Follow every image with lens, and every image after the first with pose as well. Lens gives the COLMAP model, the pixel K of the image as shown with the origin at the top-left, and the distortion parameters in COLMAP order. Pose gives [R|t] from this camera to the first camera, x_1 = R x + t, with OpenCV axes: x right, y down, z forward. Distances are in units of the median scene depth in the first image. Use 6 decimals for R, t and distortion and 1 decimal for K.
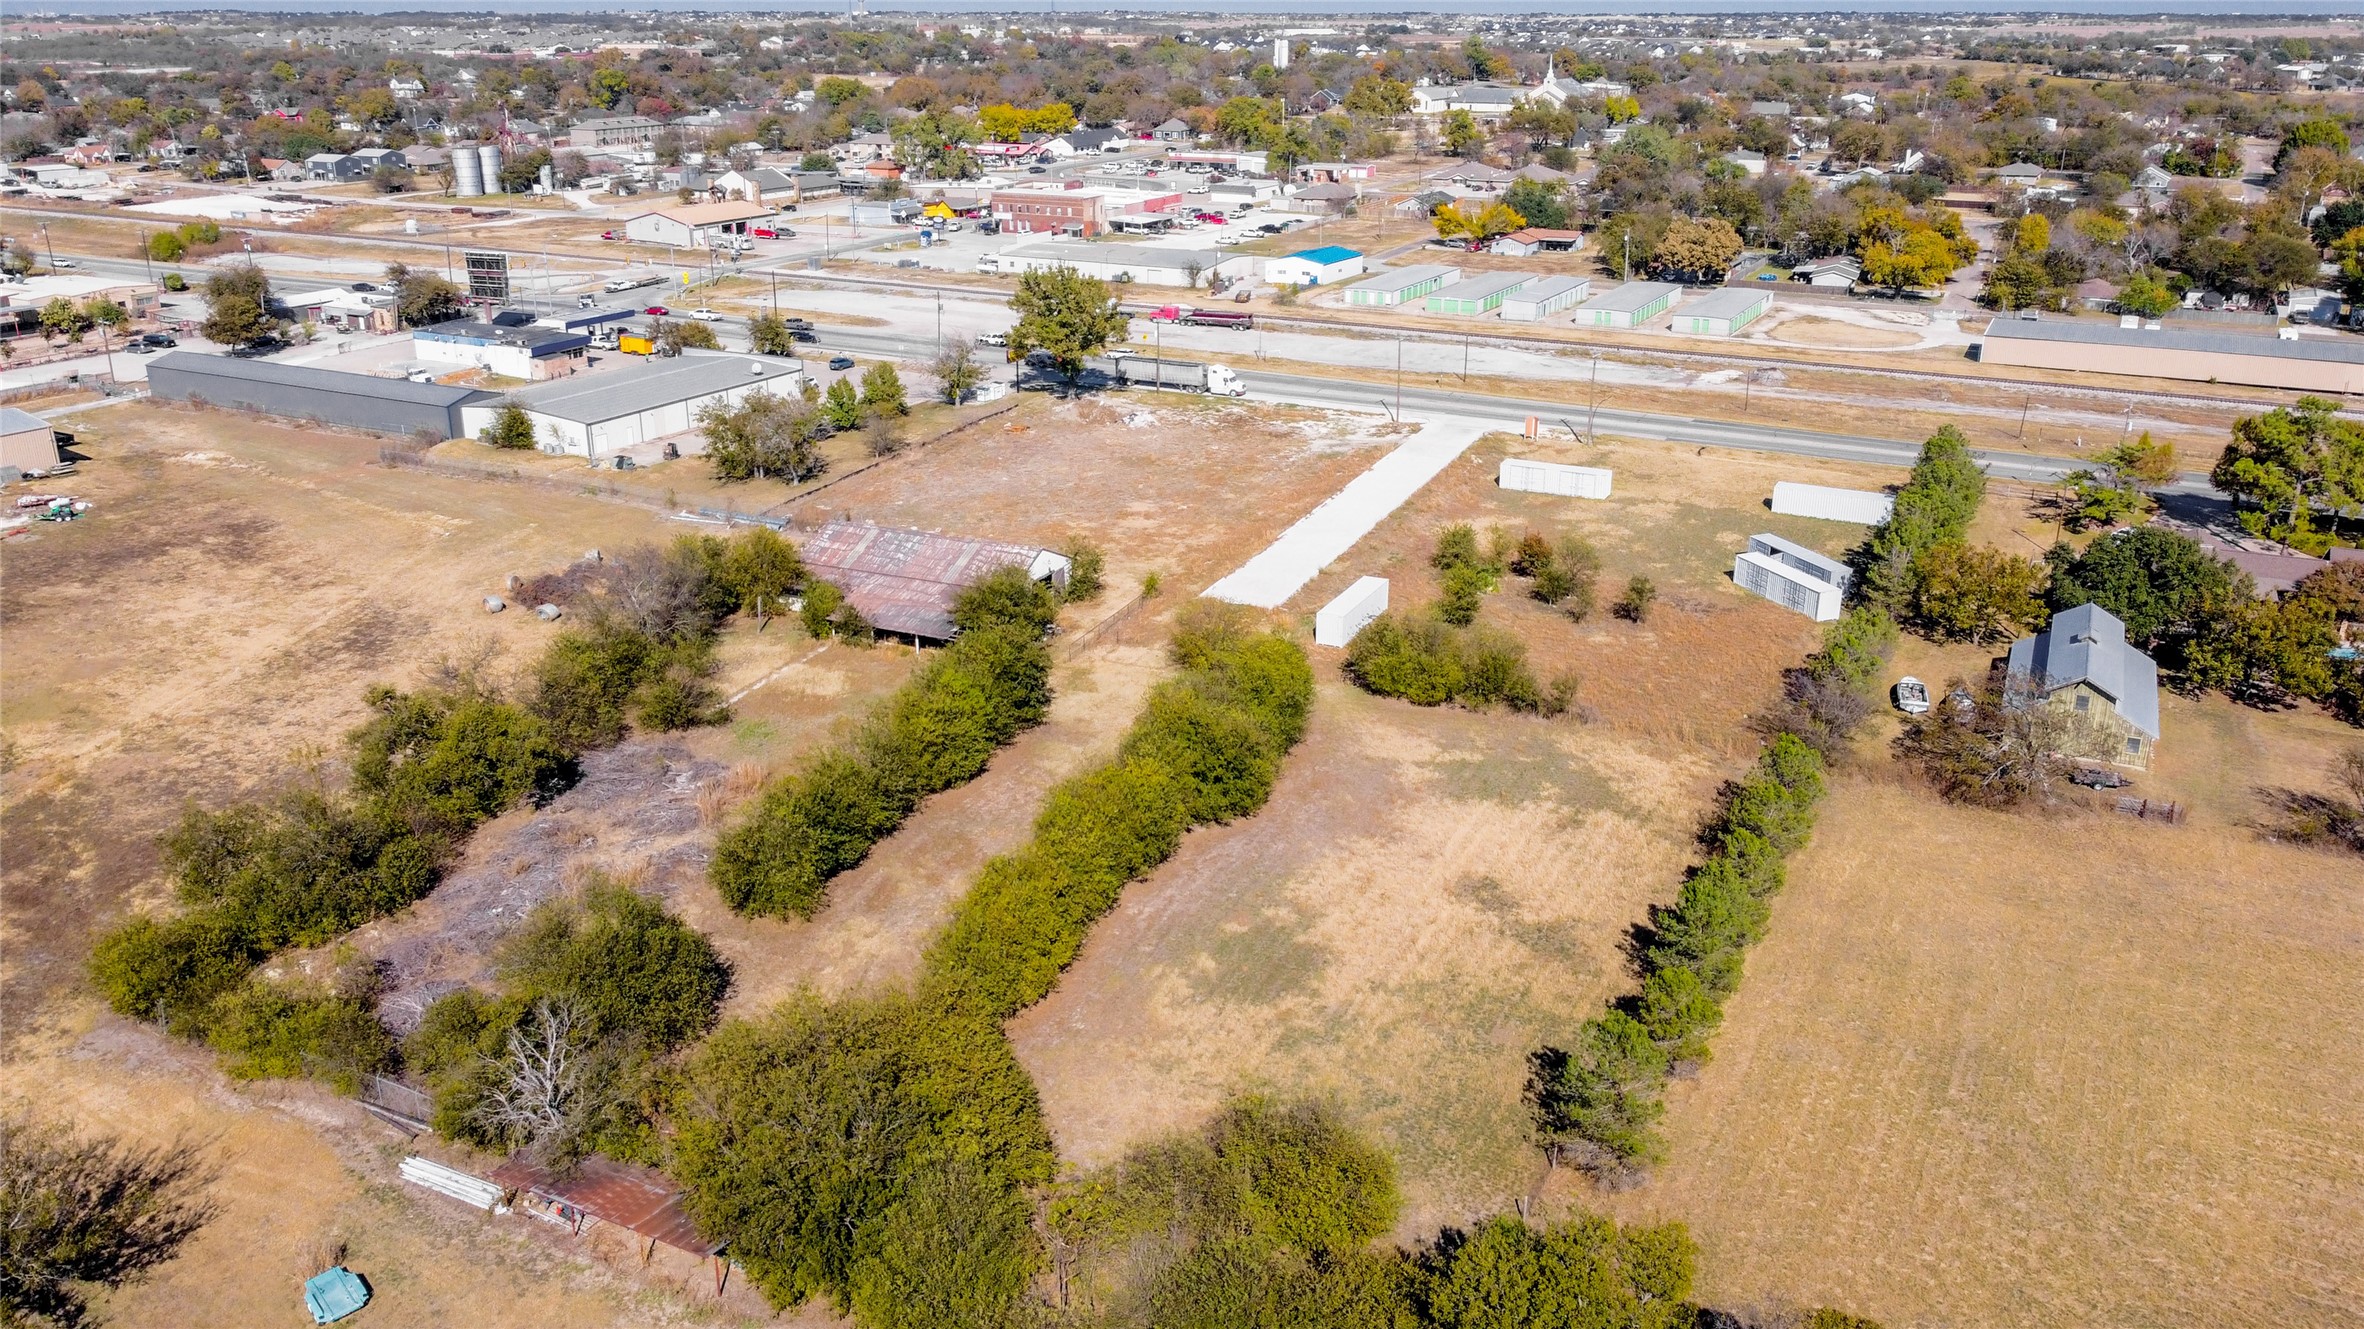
lens RADIAL K [[1768.2, 0, 1193.6], [0, 1768.2, 687.6], [0, 0, 1]] dist [0.003221, -0.008717]
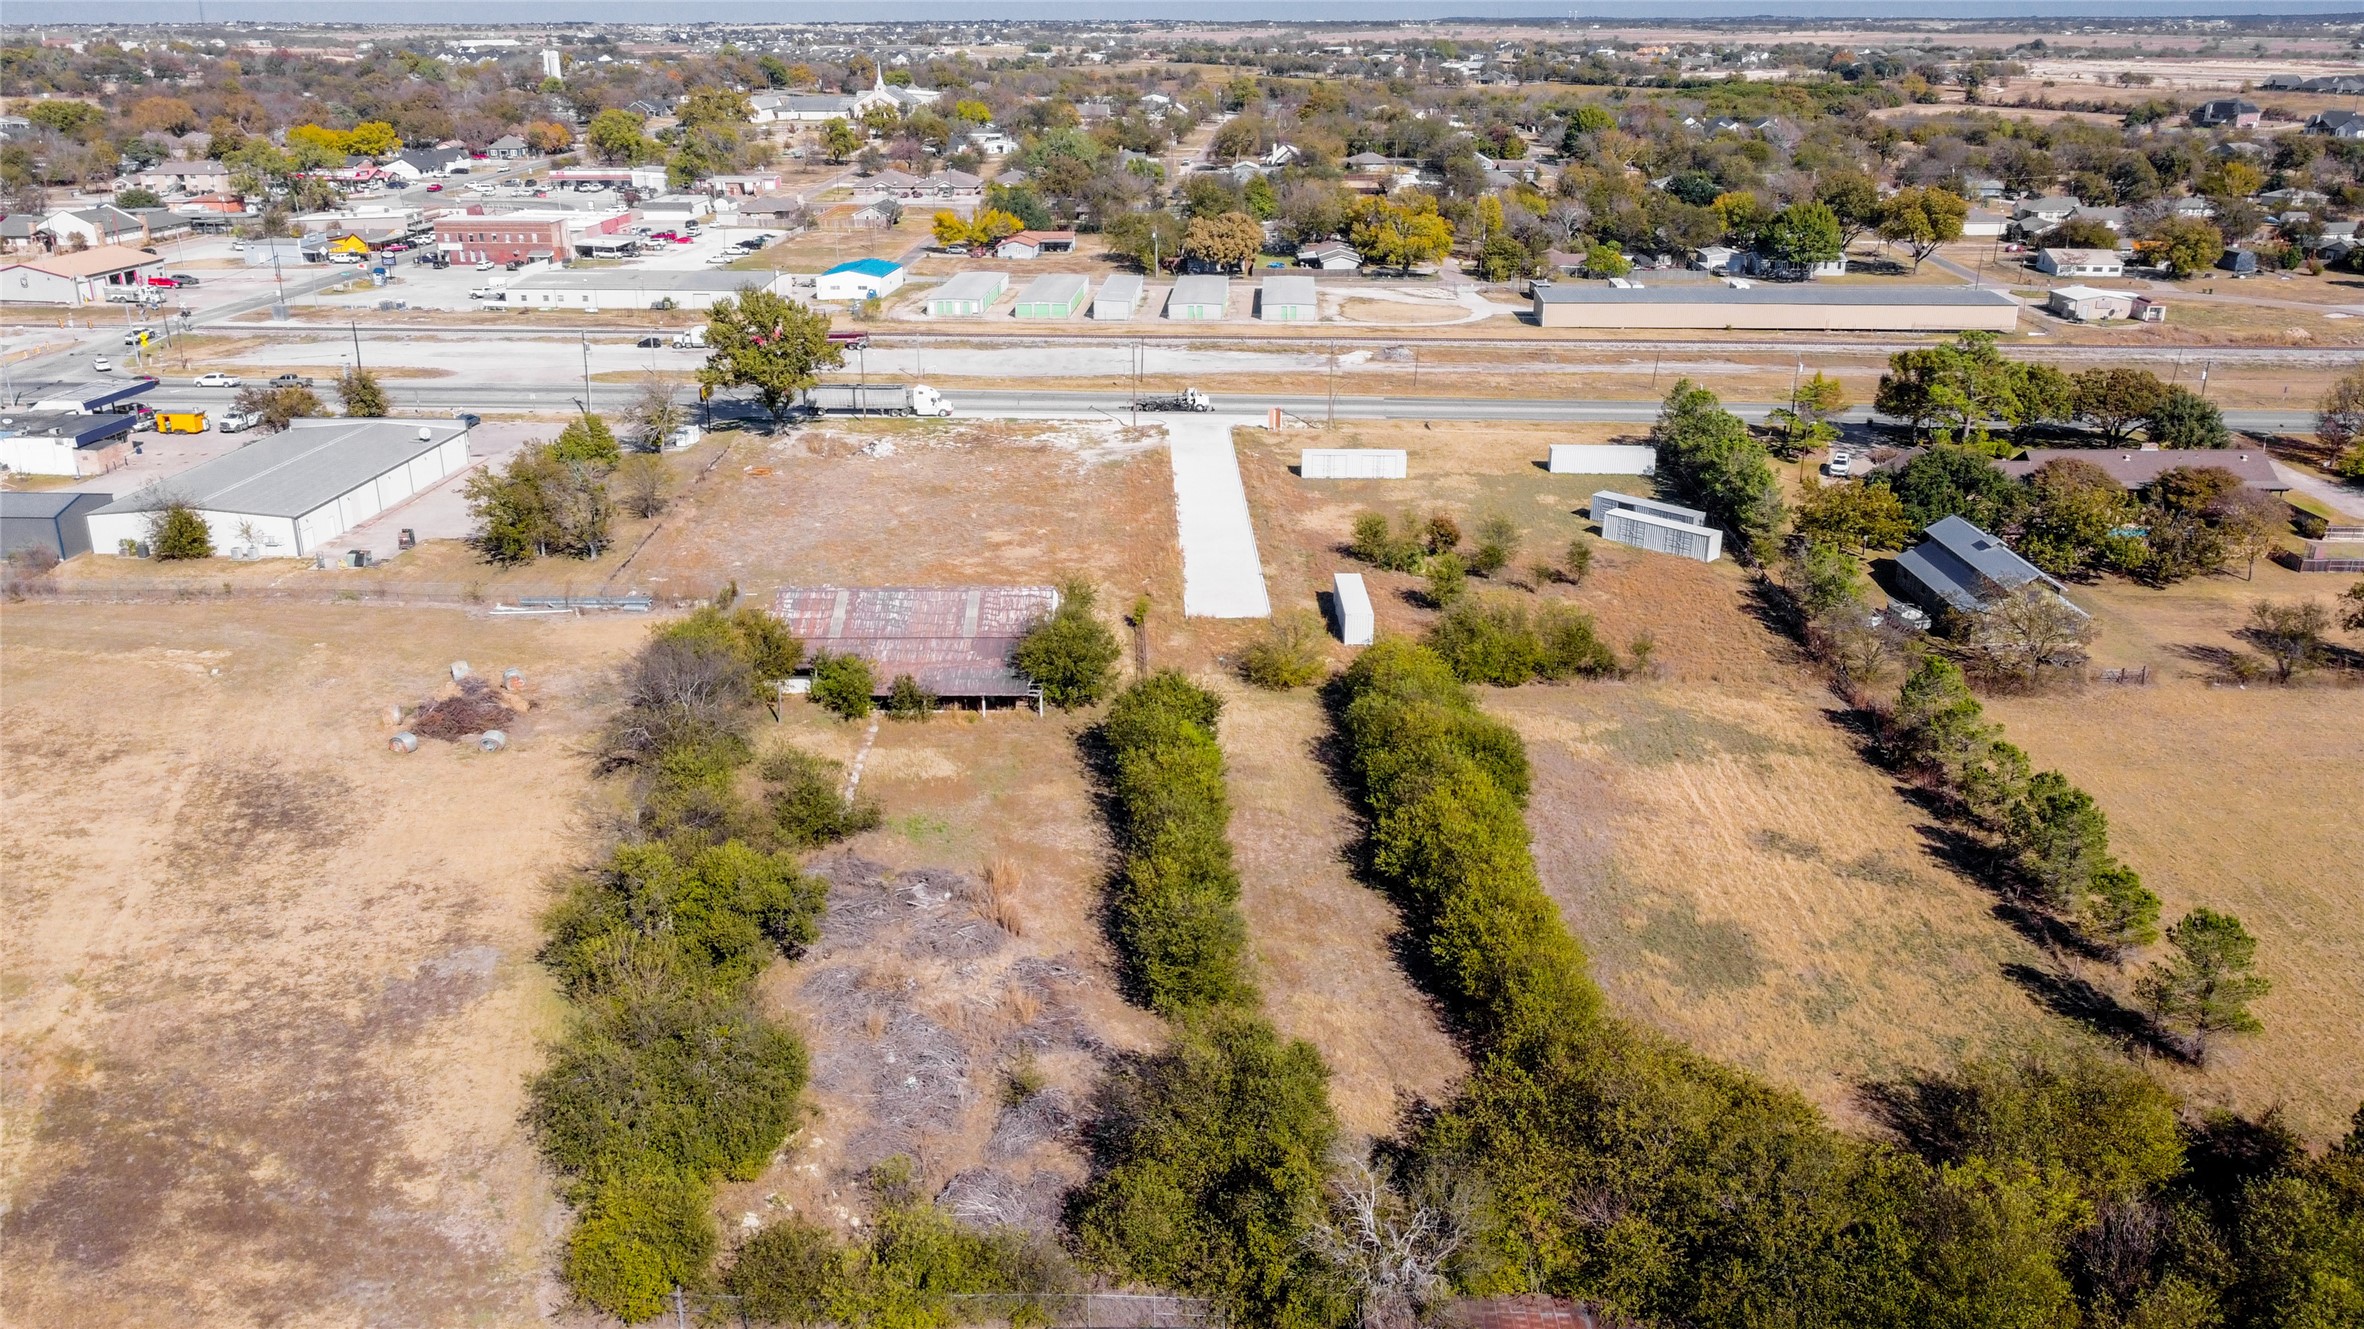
lens RADIAL K [[1768.2, 0, 1169.5], [0, 1768.2, 645.3], [0, 0, 1]] dist [0.003221, -0.008717]
pose [[0.908882, -0.141449, 0.392334, -0.254054], [0.151405, 0.988456, 0.005625, -0.027913], [-0.388601, 0.054289, 0.919805, 0.074548]]
